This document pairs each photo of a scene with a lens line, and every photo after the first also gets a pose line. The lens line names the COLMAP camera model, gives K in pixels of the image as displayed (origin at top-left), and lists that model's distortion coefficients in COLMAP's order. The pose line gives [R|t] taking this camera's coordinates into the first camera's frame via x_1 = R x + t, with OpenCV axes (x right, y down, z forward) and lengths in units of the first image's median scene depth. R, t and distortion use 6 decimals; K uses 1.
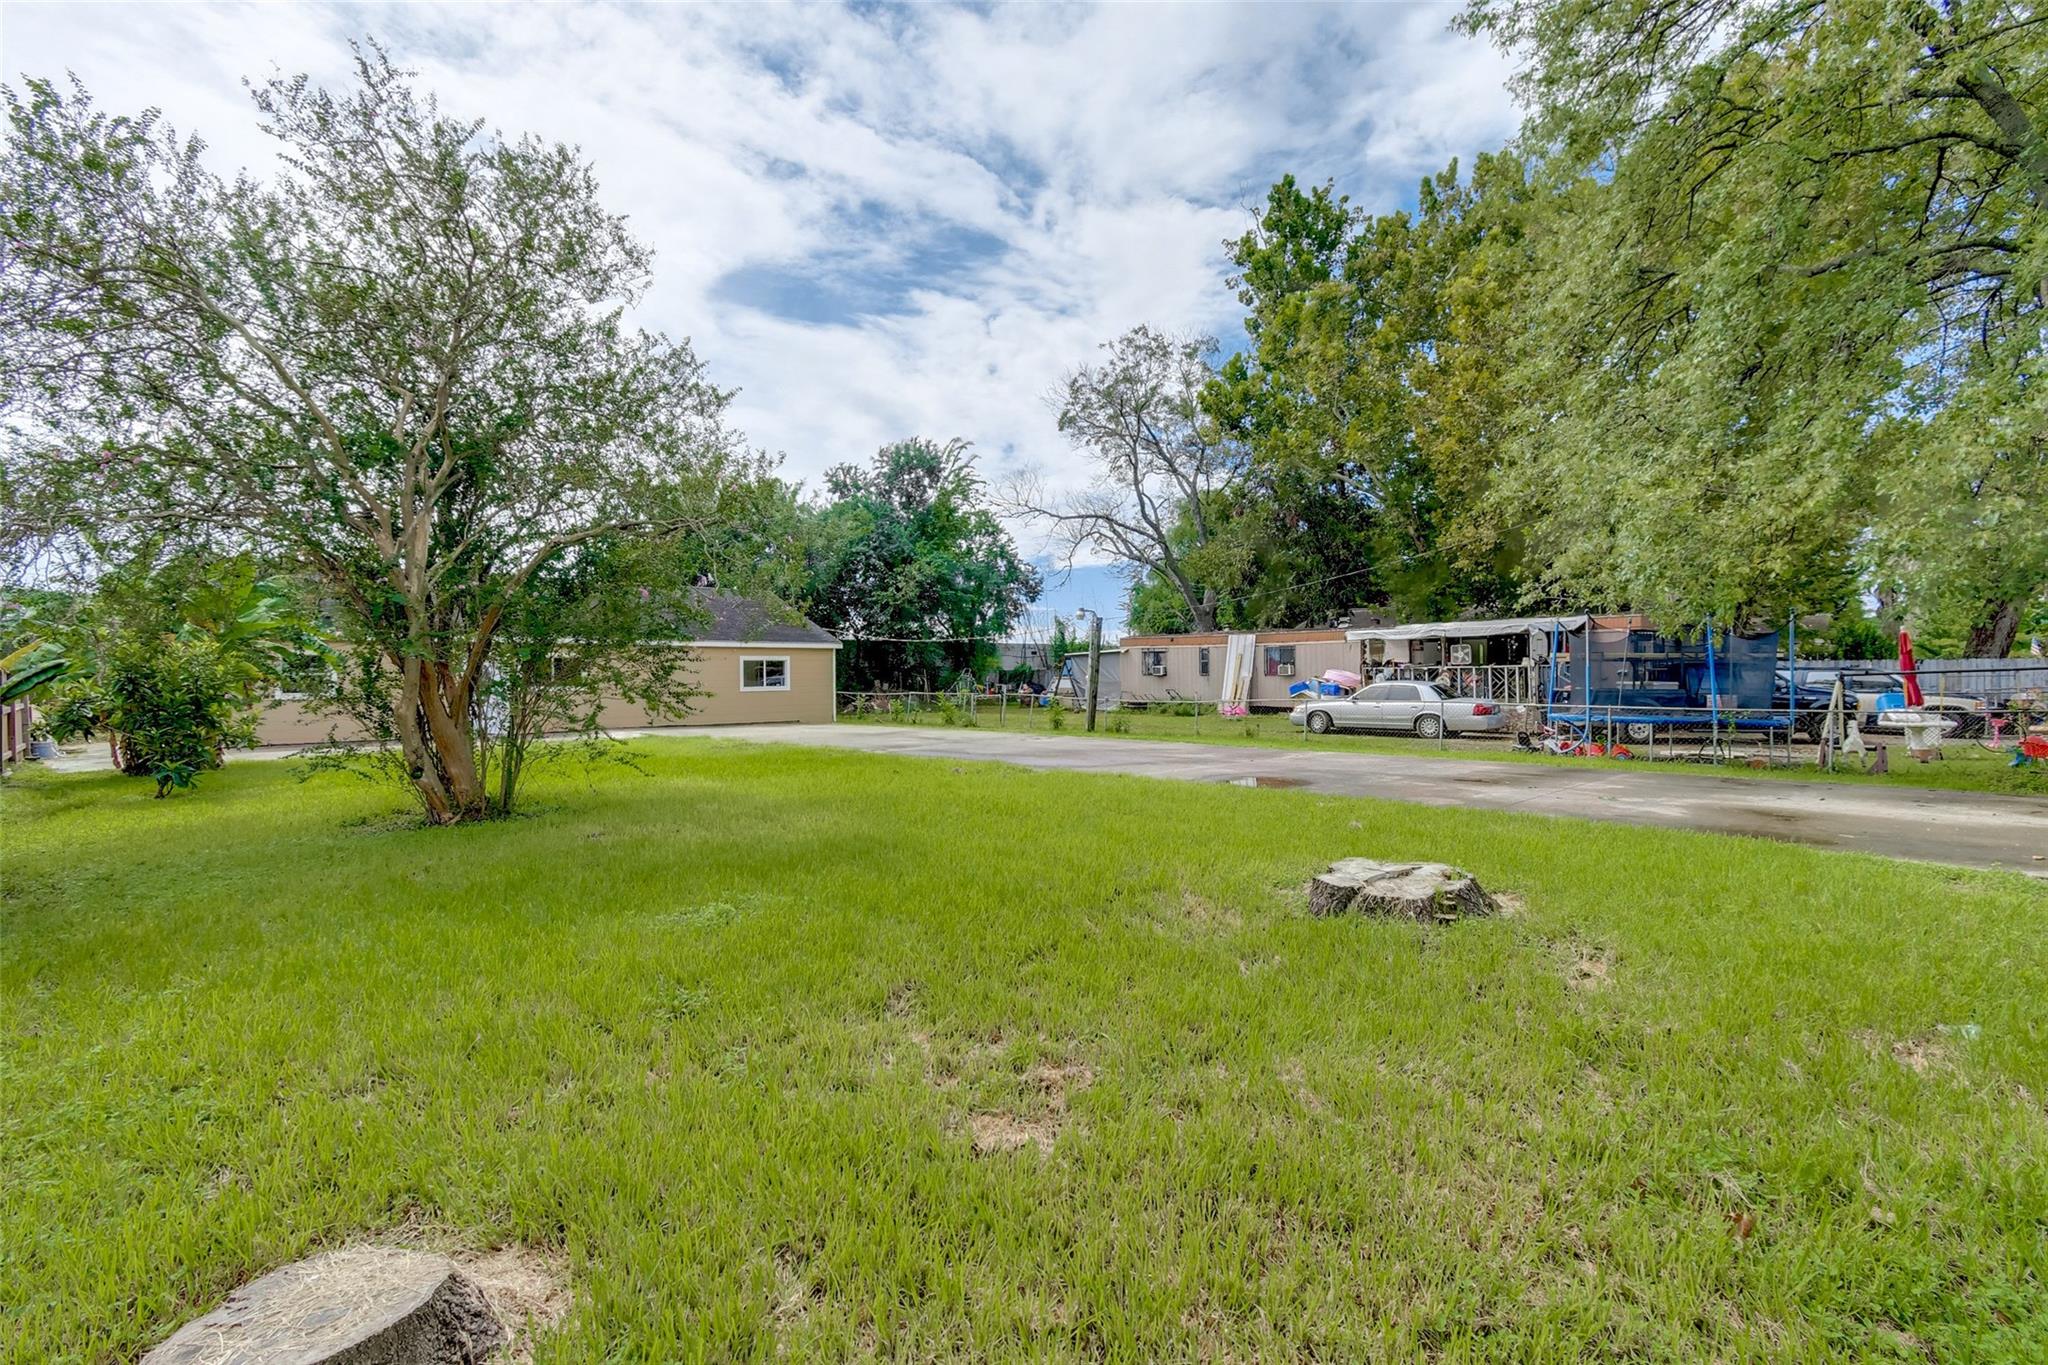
lens RADIAL K [[912.8, 0, 1029.8], [0, 912.8, 677.3], [0, 0, 1]] dist [0.001441, 0.000285]
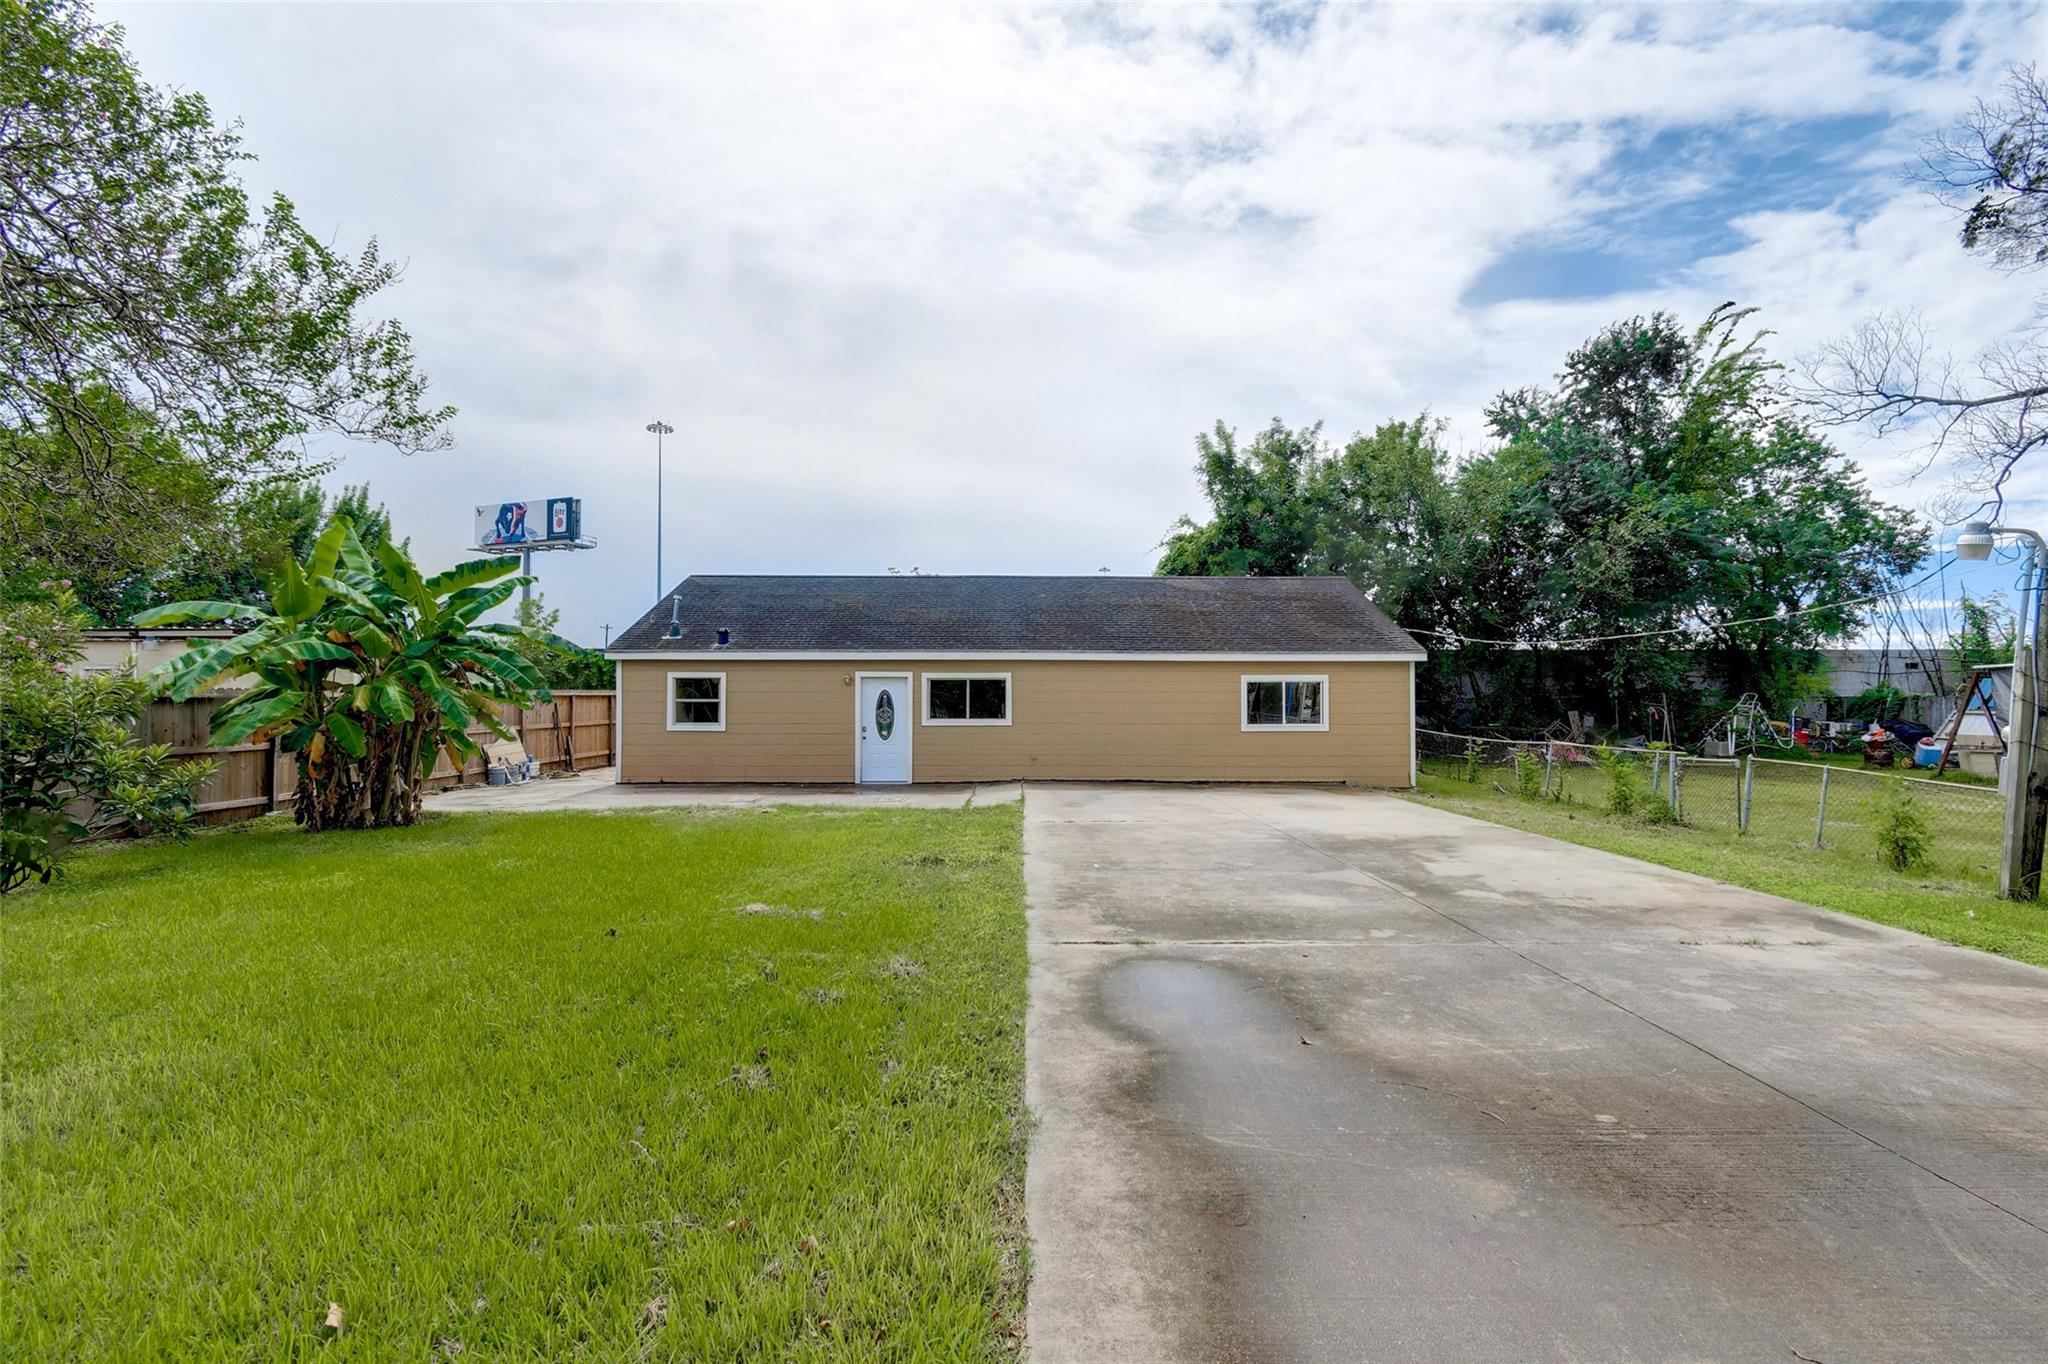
lens RADIAL K [[889.4, 0, 1021.8], [0, 889.4, 691.2], [0, 0, 1]] dist [-0.038473, -0.000189]
pose [[0.679190, -0.003138, -0.733956, 0.020058], [-0.006003, 0.999934, -0.009830, -0.003190], [0.733938, 0.011082, 0.679126, 0.280863]]
